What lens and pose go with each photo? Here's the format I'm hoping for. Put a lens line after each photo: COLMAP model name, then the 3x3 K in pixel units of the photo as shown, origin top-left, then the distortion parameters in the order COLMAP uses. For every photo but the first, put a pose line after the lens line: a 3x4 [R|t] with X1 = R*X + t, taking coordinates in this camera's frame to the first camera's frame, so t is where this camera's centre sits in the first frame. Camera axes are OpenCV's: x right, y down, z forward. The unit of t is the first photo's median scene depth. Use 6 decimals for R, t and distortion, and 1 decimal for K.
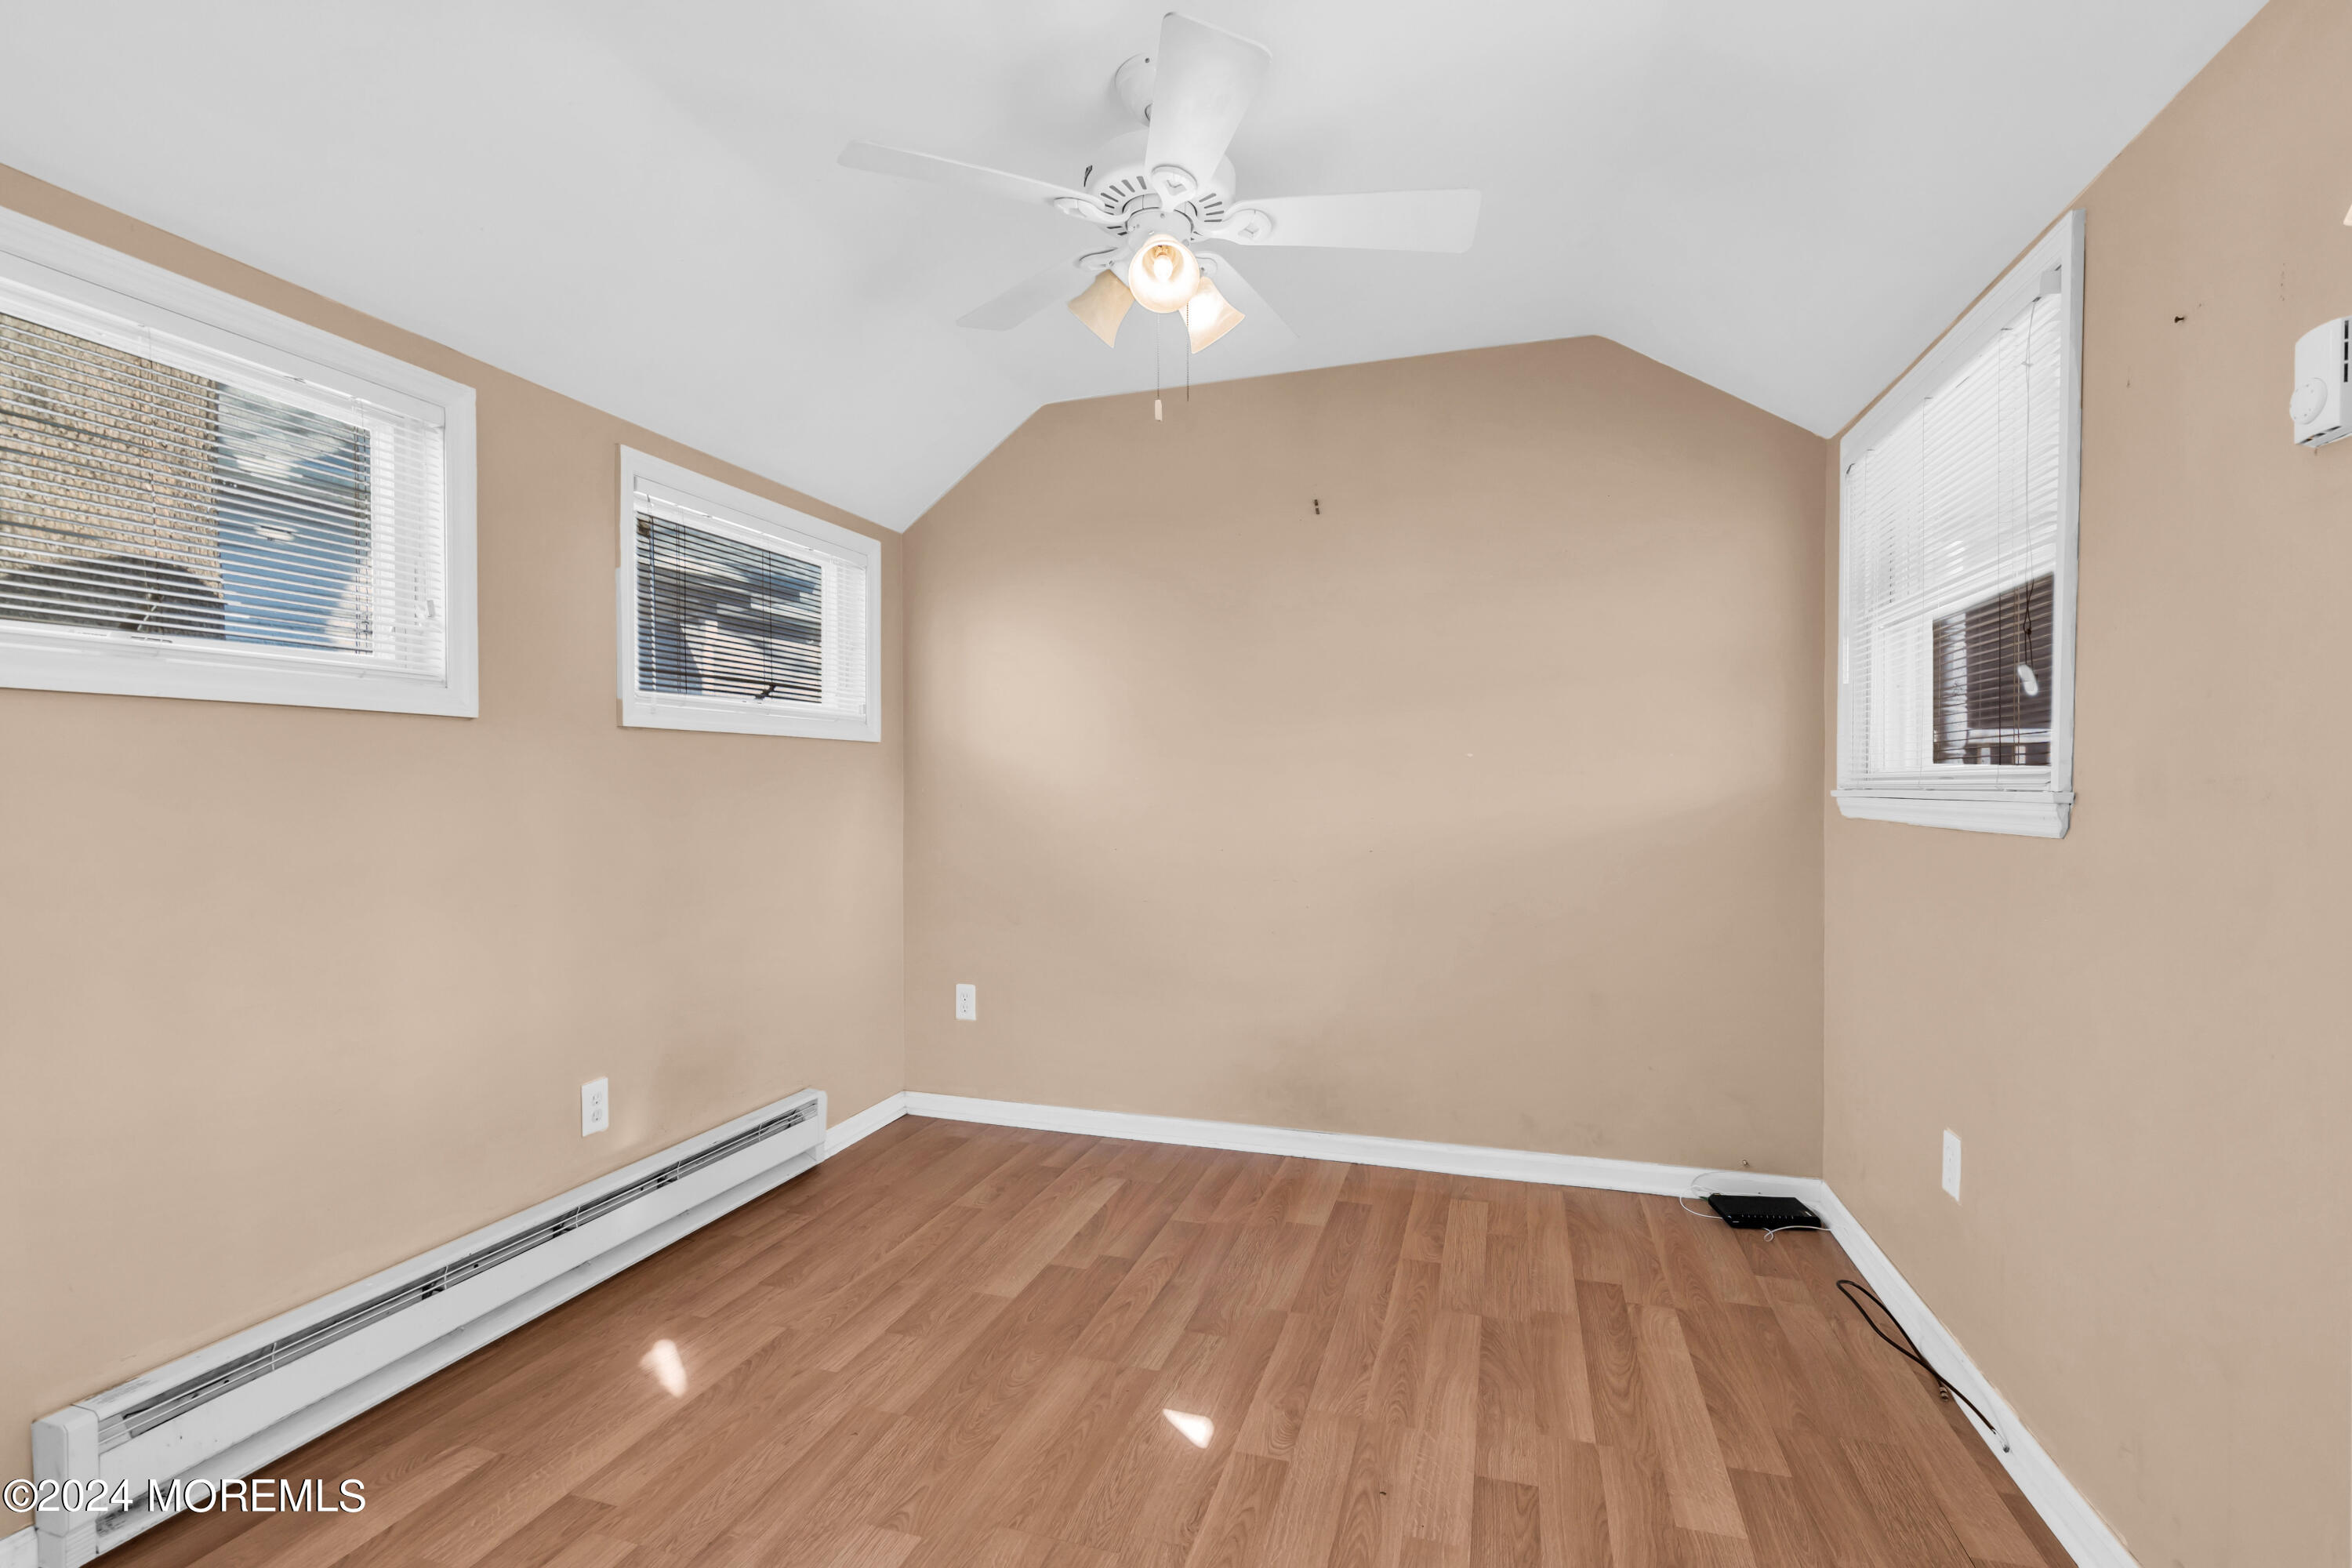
lens RADIAL K [[1070.9, 0, 1163.6], [0, 1070.9, 791.5], [0, 0, 1]] dist [-0.006274, 0.002874]
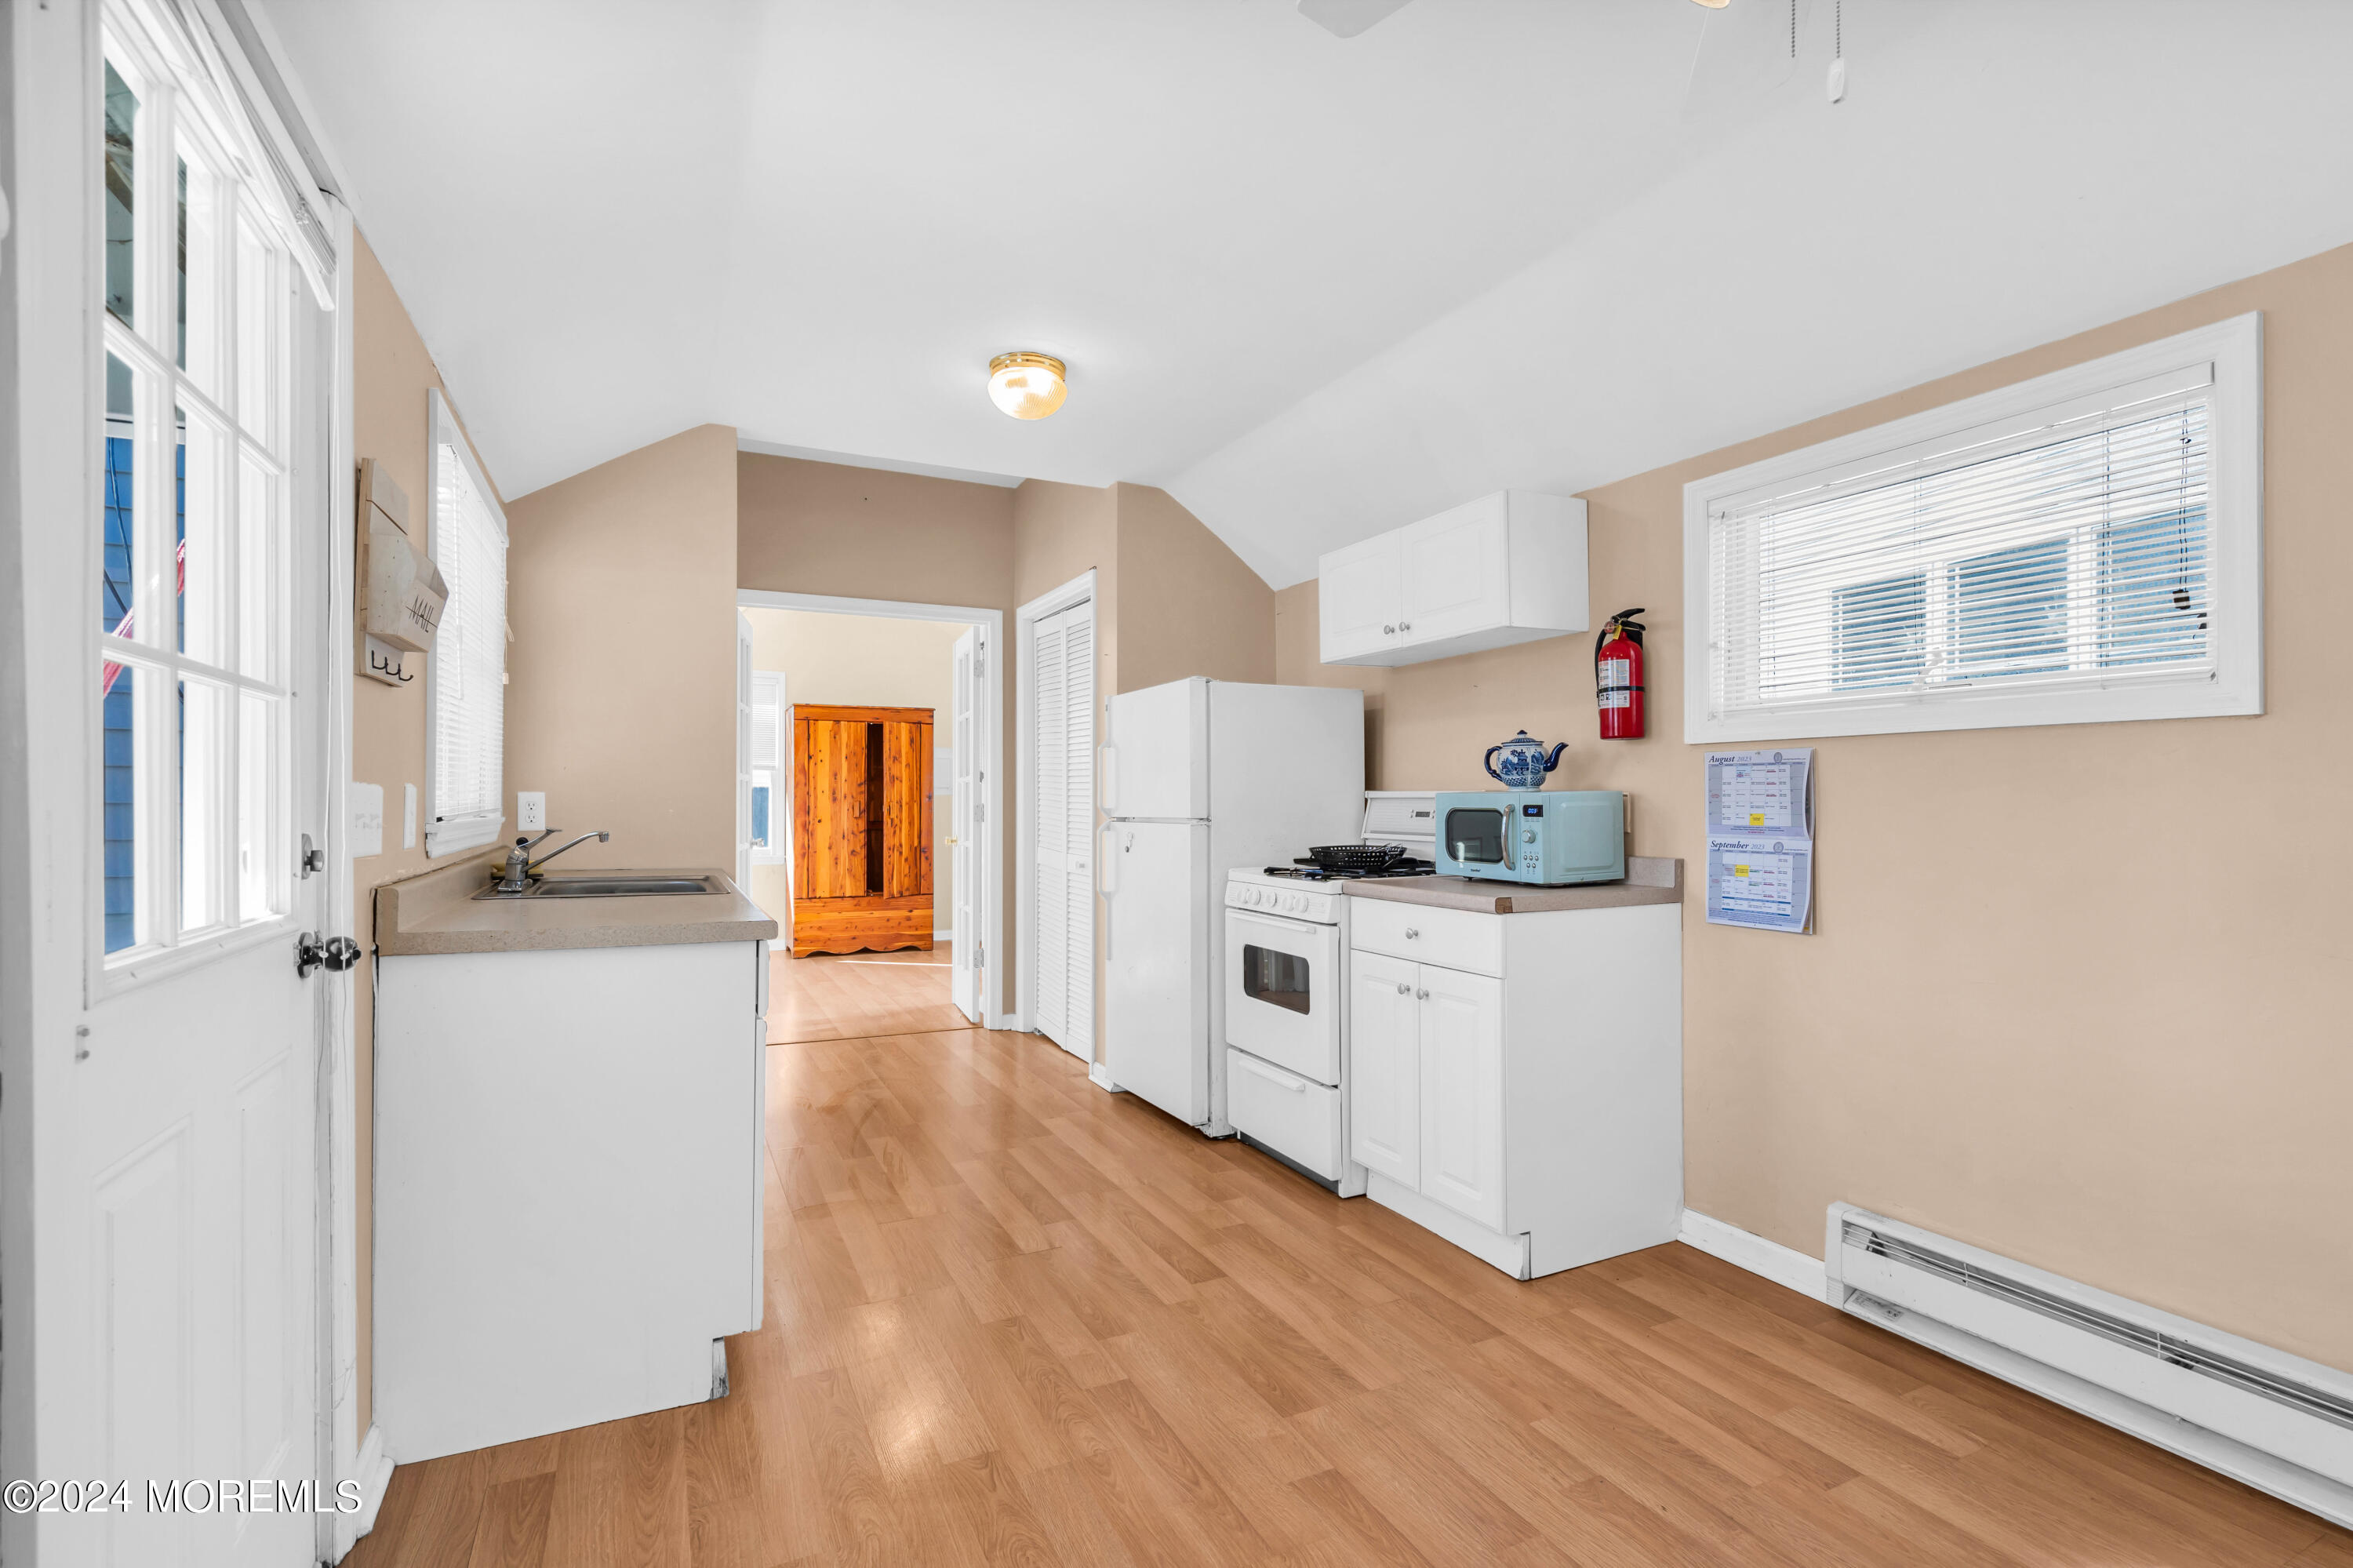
lens RADIAL K [[1071.4, 0, 1167.4], [0, 1071.4, 789.9], [0, 0, 1]] dist [-0.006274, 0.002874]
pose [[-0.725256, -0.003570, -0.688470, 0.455325], [-0.001937, 0.999993, -0.003145, -0.005300], [0.688476, -0.000947, -0.725258, 0.892269]]
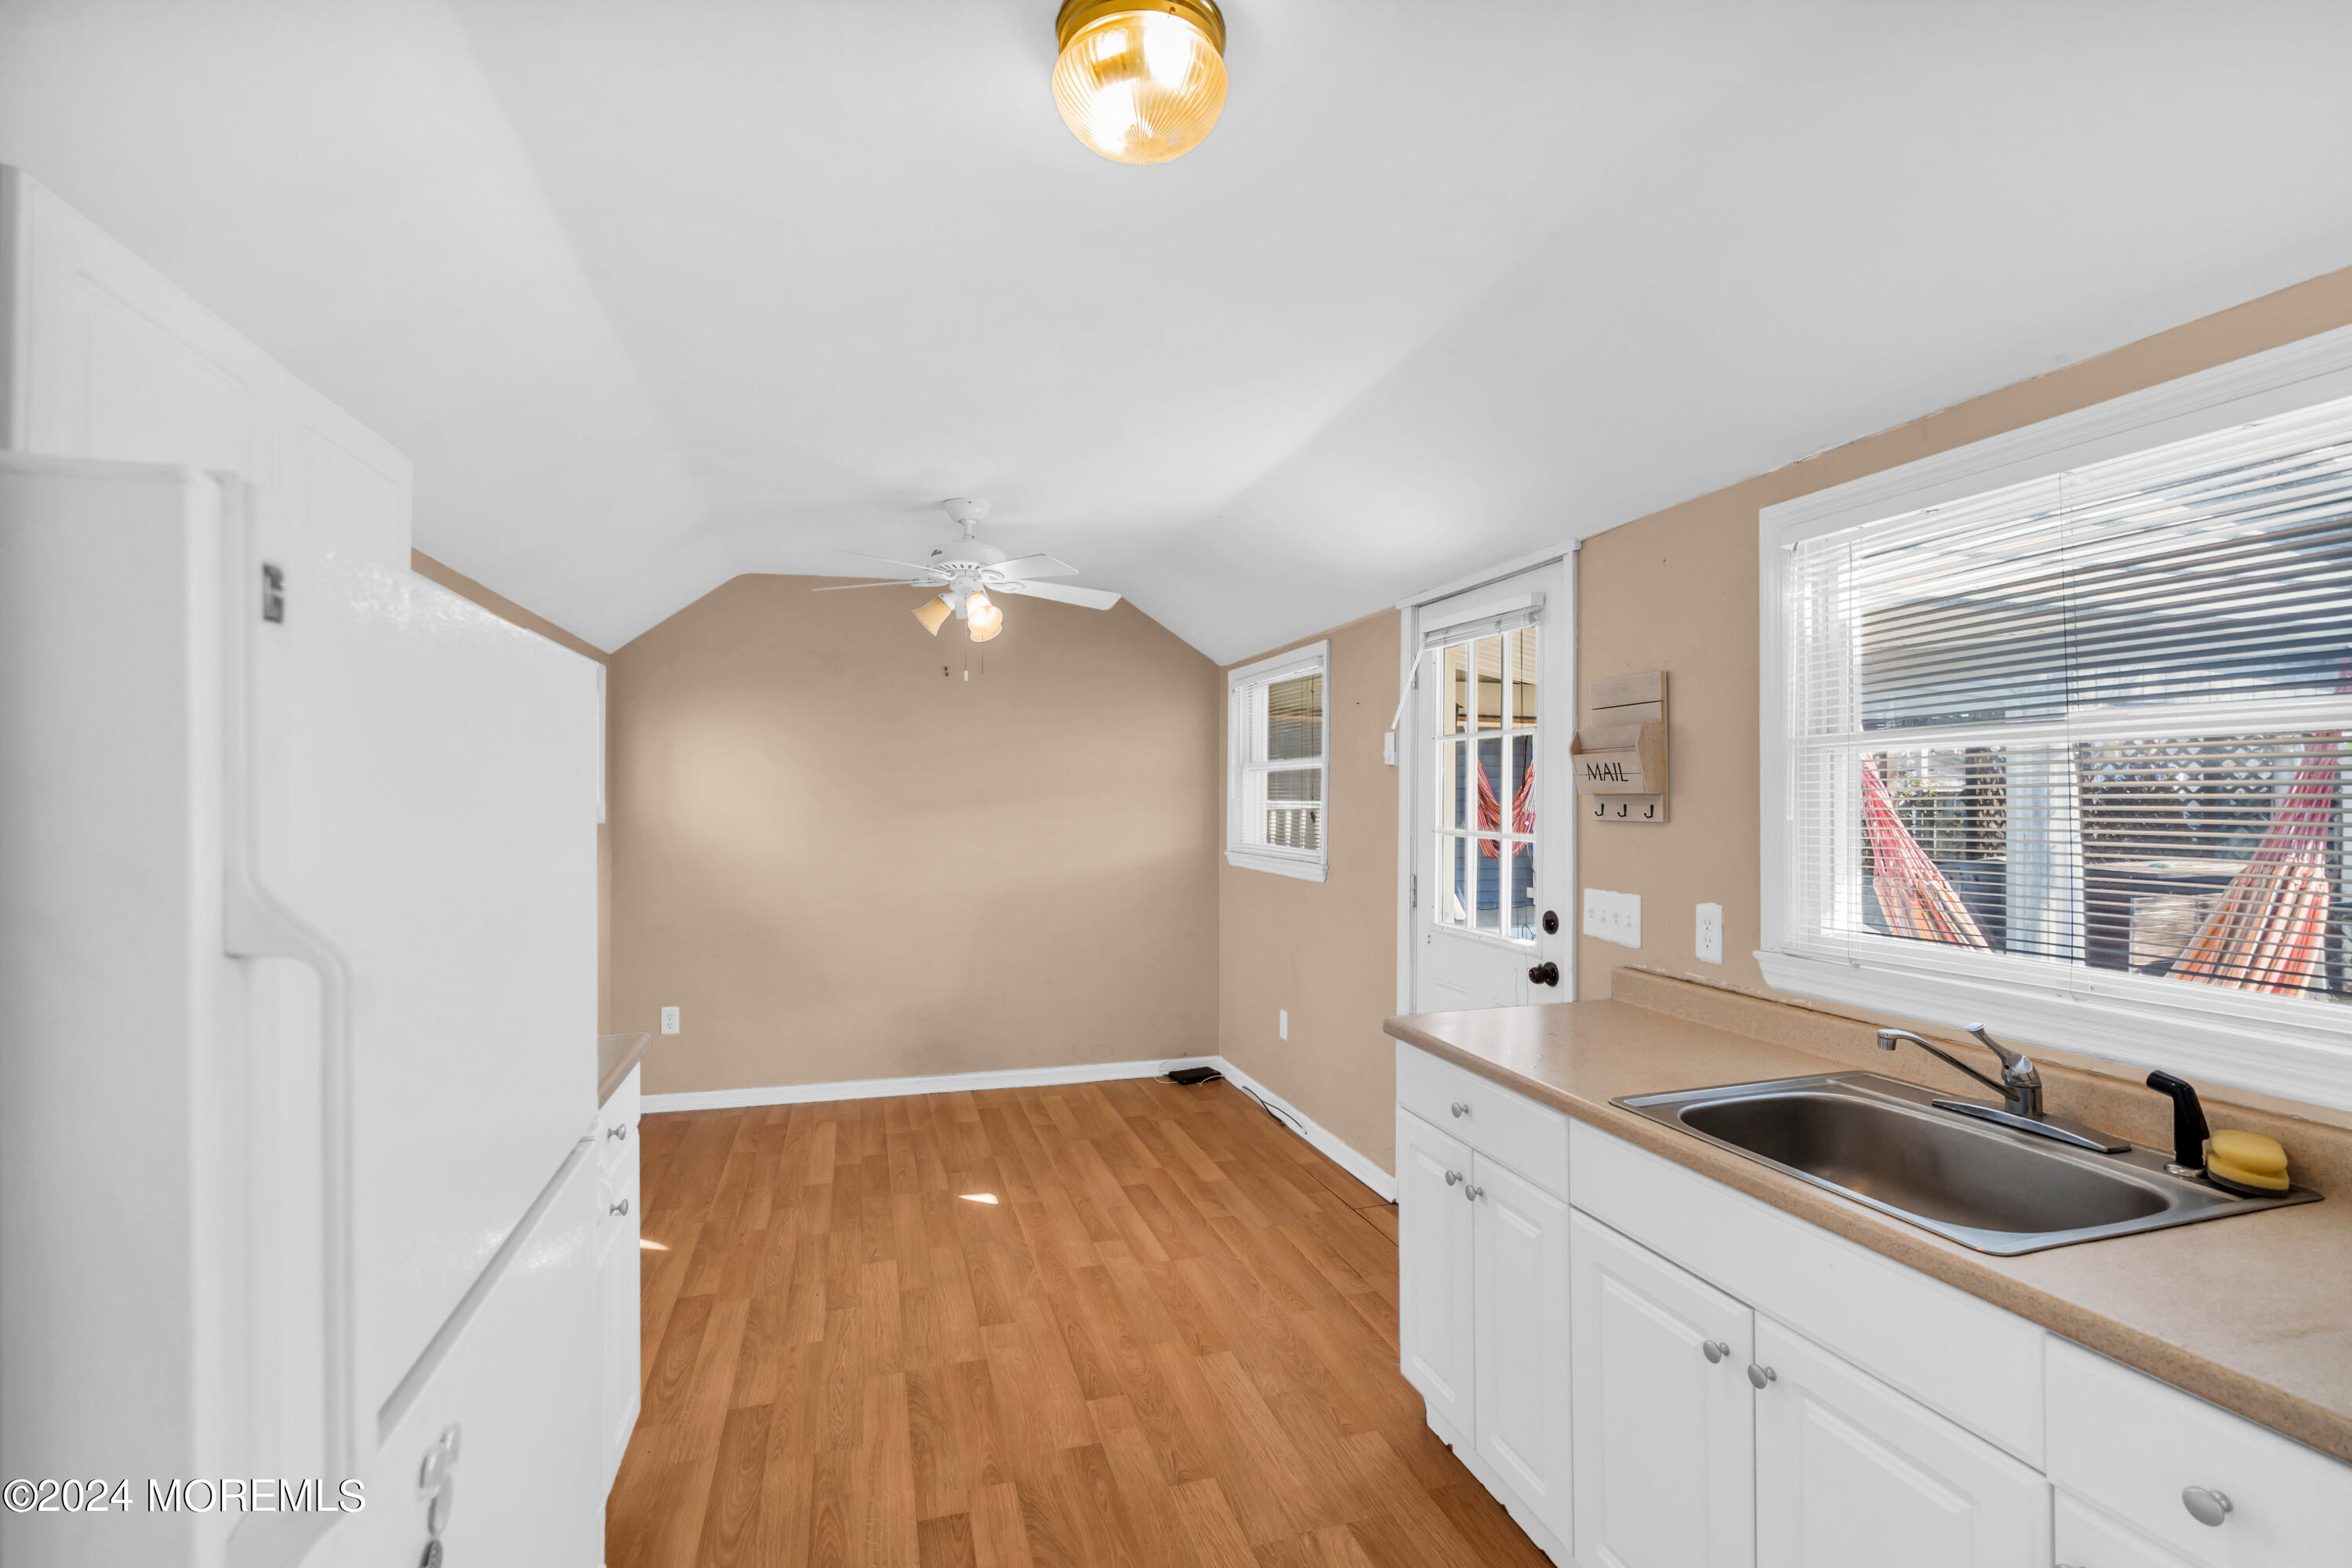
lens RADIAL K [[1070.9, 0, 1167.0], [0, 1070.9, 790.8], [0, 0, 1]] dist [-0.006274, 0.002874]
pose [[0.830840, 0.004763, 0.556491, -0.599136], [0.001224, 0.999945, -0.010385, -0.100920], [-0.556510, 0.009309, 0.830789, -0.615355]]
